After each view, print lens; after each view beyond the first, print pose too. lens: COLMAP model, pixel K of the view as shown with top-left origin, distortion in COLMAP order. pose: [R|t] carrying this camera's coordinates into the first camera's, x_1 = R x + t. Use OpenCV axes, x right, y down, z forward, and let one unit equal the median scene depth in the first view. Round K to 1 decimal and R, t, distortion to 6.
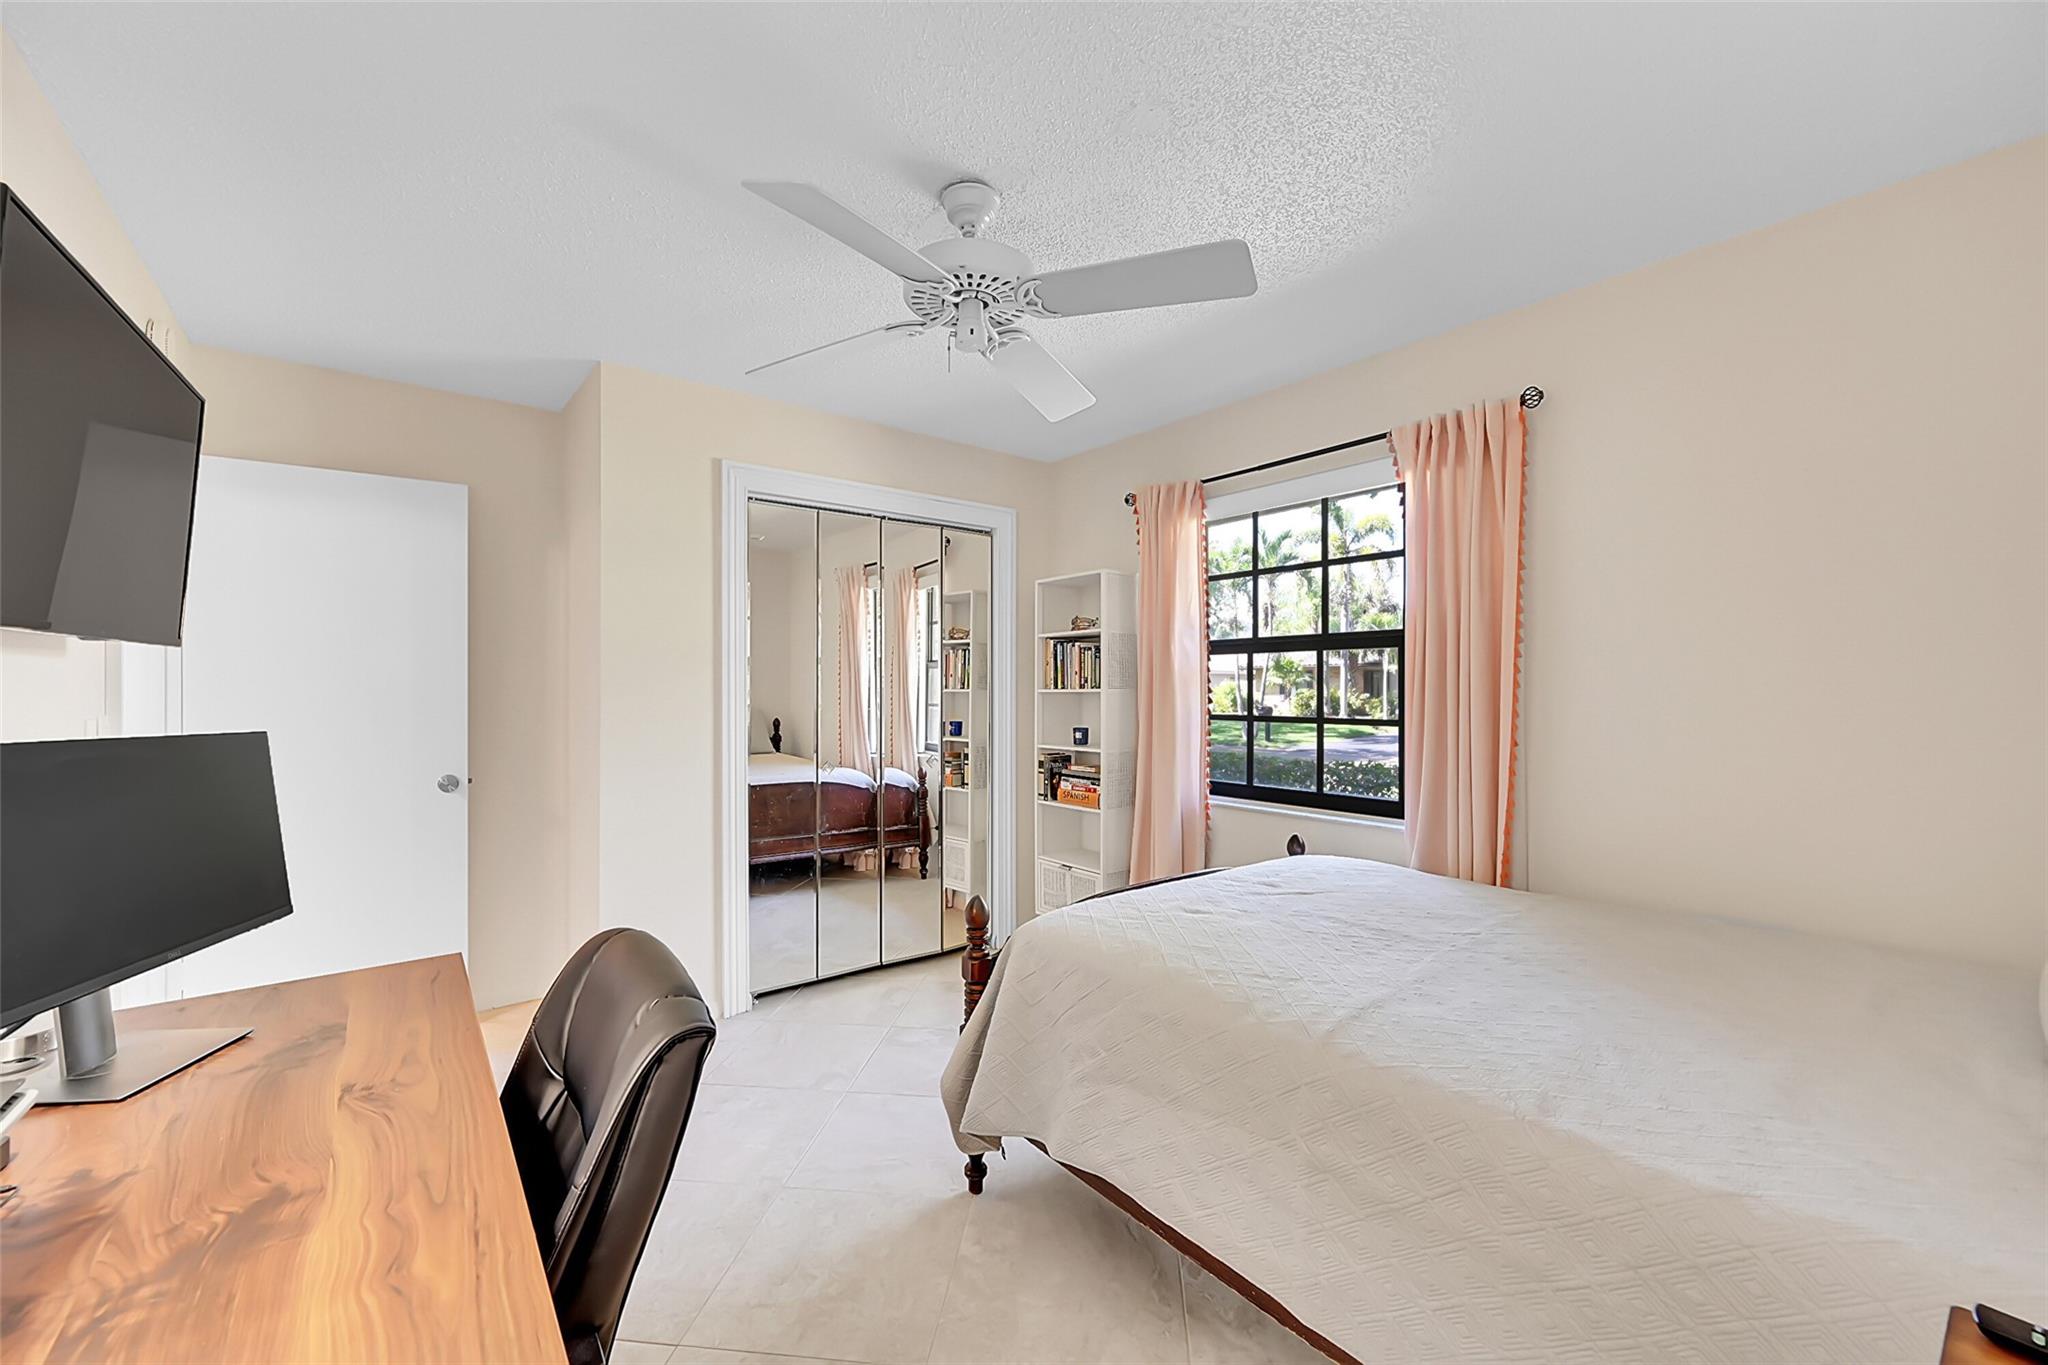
lens RADIAL K [[811.0, 0, 1019.7], [0, 811.0, 683.0], [0, 0, 1]] dist [-0.000138, -0.000007]
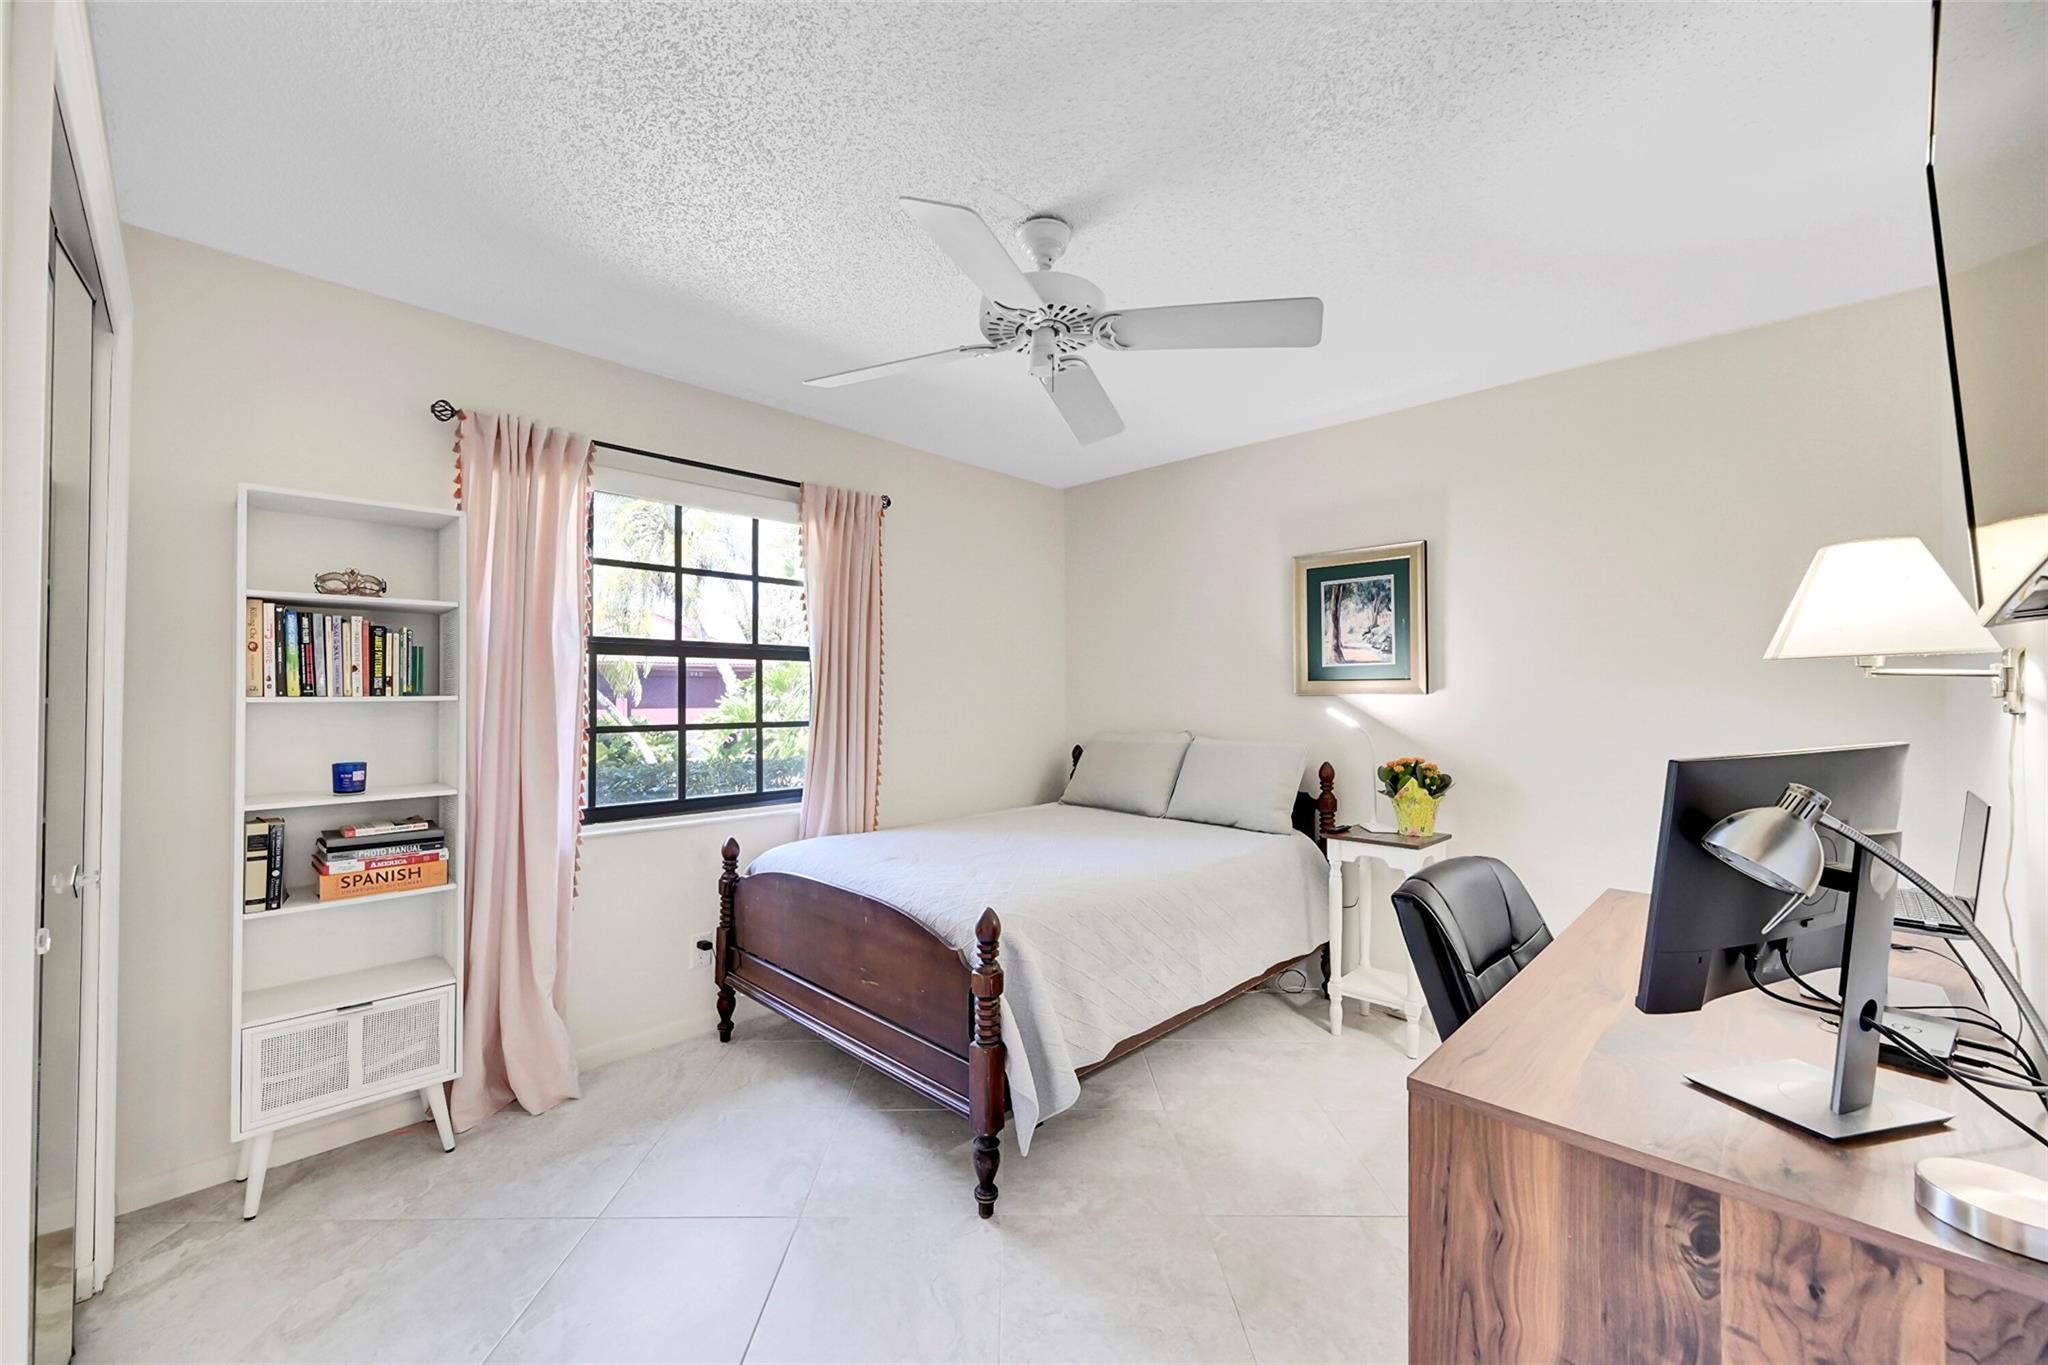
lens RADIAL K [[811.0, 0, 1019.7], [0, 811.0, 683.0], [0, 0, 1]] dist [-0.000138, -0.000007]
pose [[-0.130034, 0.016831, 0.991367, -0.636358], [-0.000051, 0.999856, -0.016982, 0.008541], [-0.991510, -0.002259, -0.130014, 0.676646]]
